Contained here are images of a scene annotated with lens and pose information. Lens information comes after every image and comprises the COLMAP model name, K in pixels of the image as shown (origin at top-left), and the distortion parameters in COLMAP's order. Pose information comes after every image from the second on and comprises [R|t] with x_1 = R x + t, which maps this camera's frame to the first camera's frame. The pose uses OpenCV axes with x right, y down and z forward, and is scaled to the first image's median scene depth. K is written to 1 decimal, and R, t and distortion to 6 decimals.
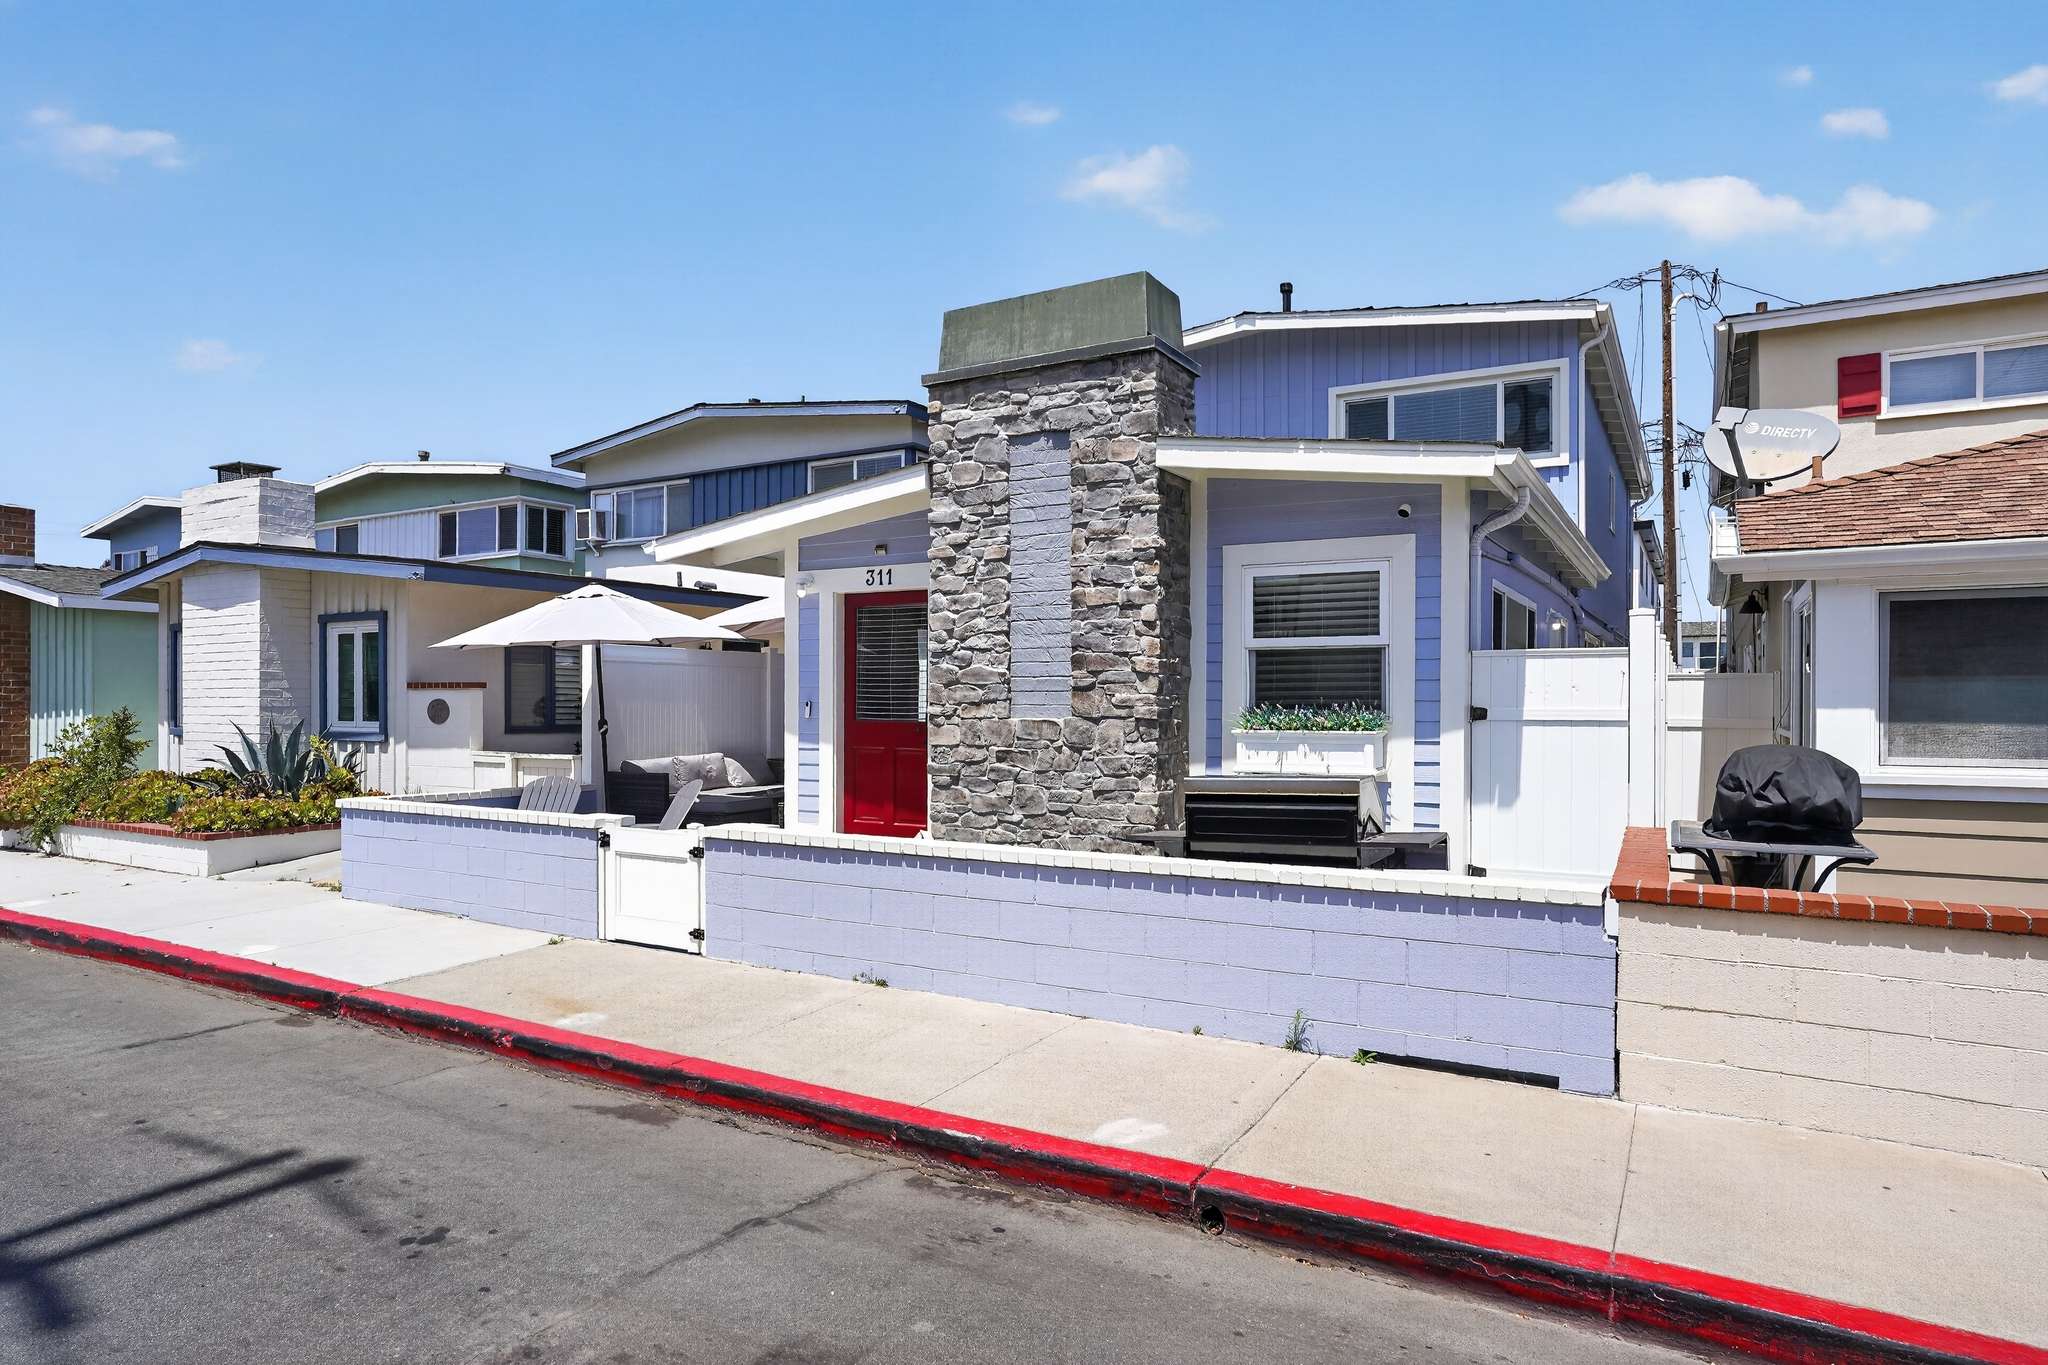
lens RADIAL K [[1013.0, 0, 1026.4], [0, 1013.0, 662.4], [0, 0, 1]] dist [-0.073173, 0.031505]
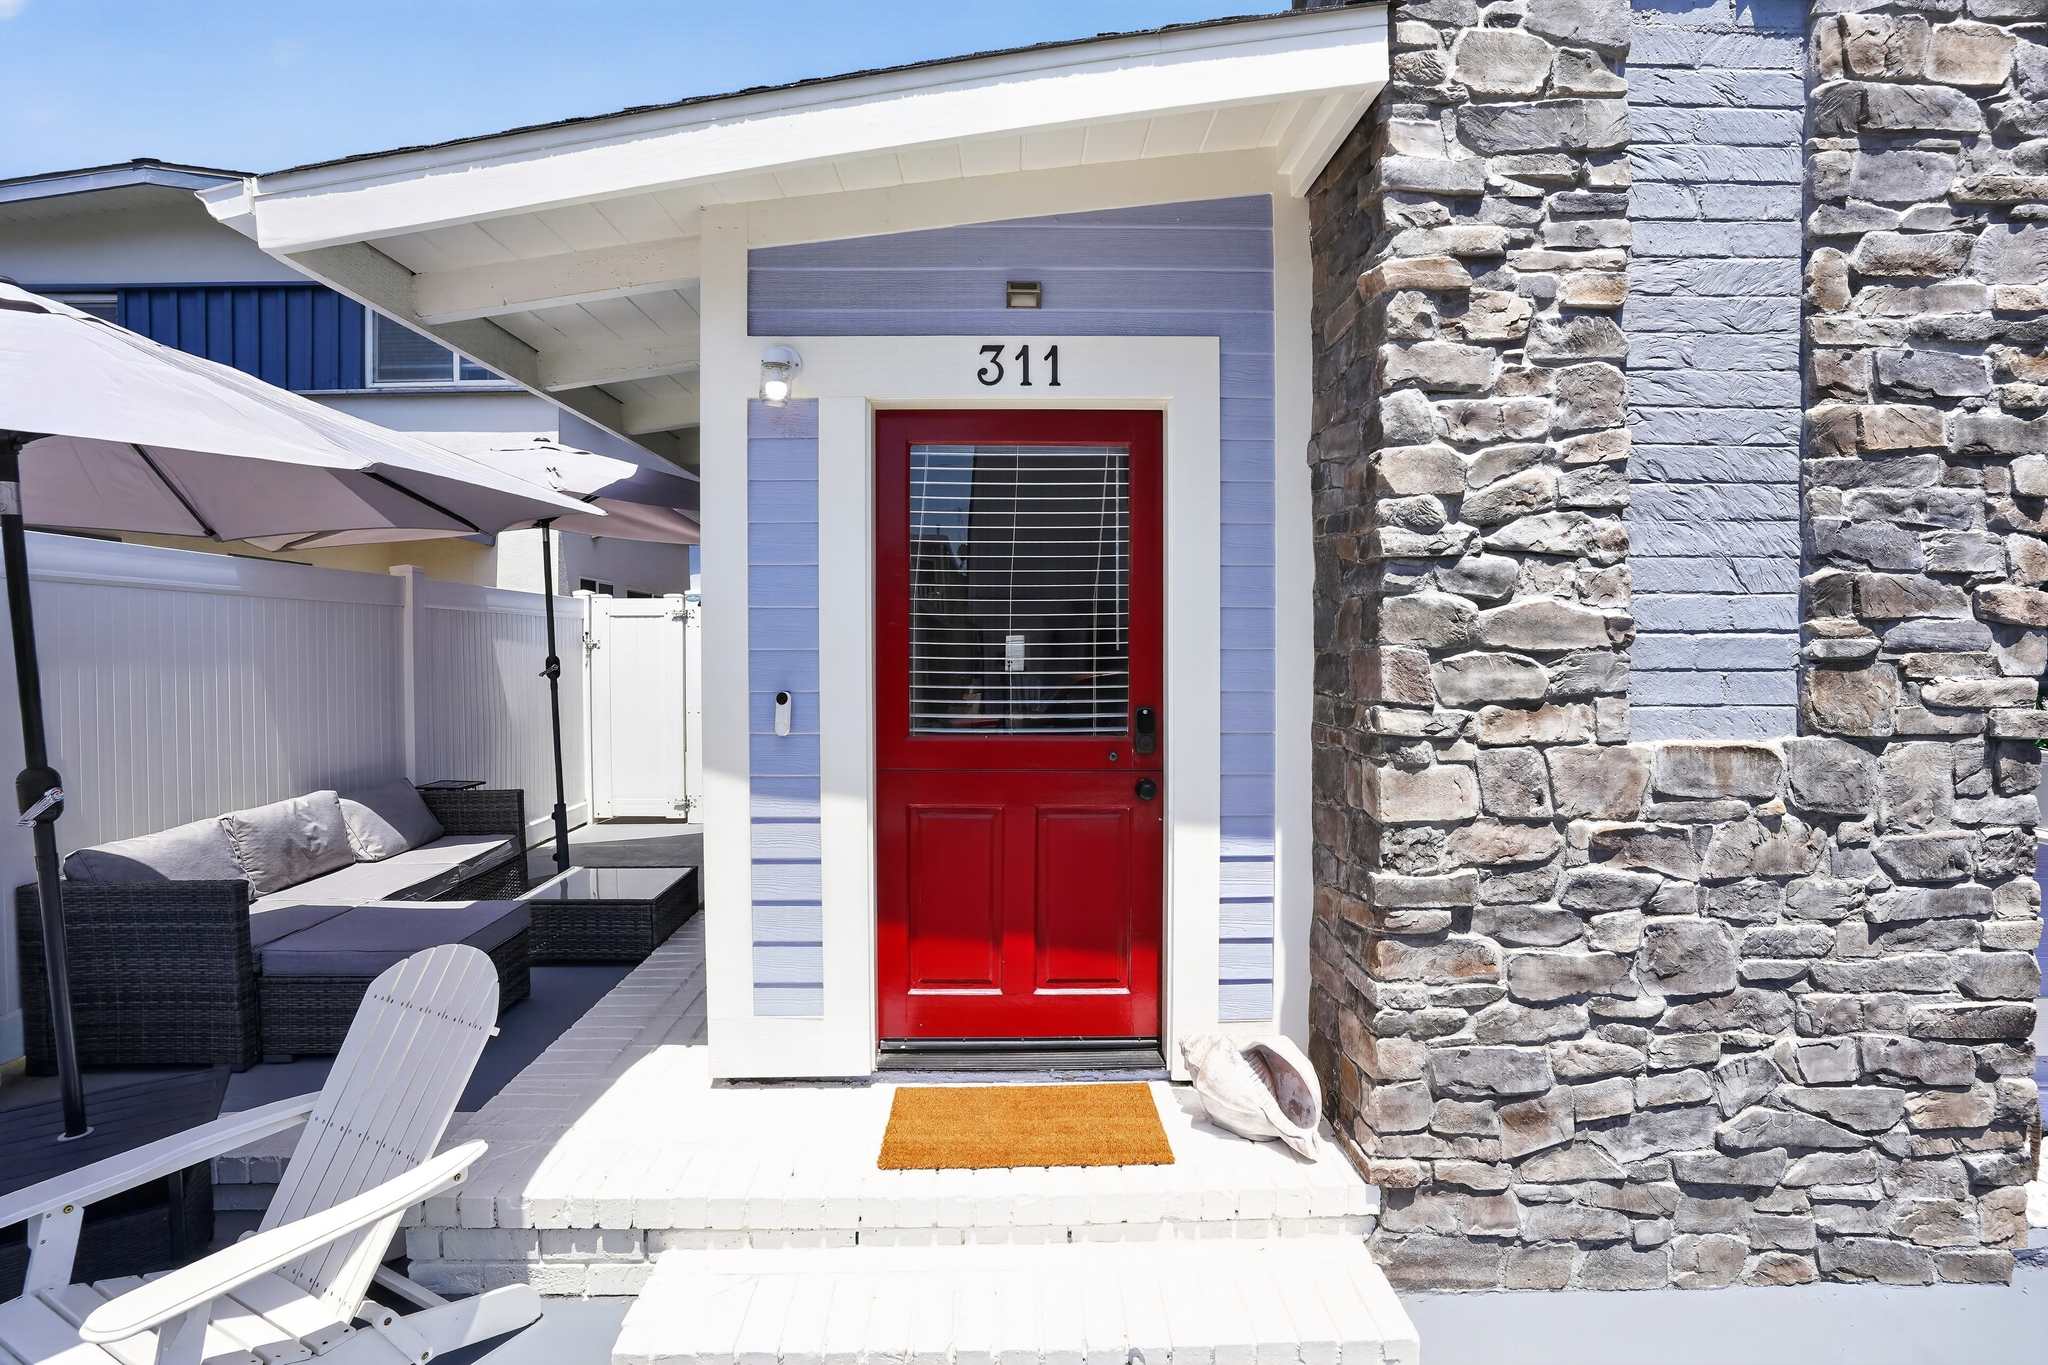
lens RADIAL K [[1013.0, 0, 1026.4], [0, 1013.0, 662.4], [0, 0, 1]] dist [-0.073173, 0.031505]
pose [[0.882007, -0.003810, 0.471221, -0.379203], [-0.015230, 0.999214, 0.036587, 0.015741], [-0.470990, -0.039447, 0.881256, 0.779285]]
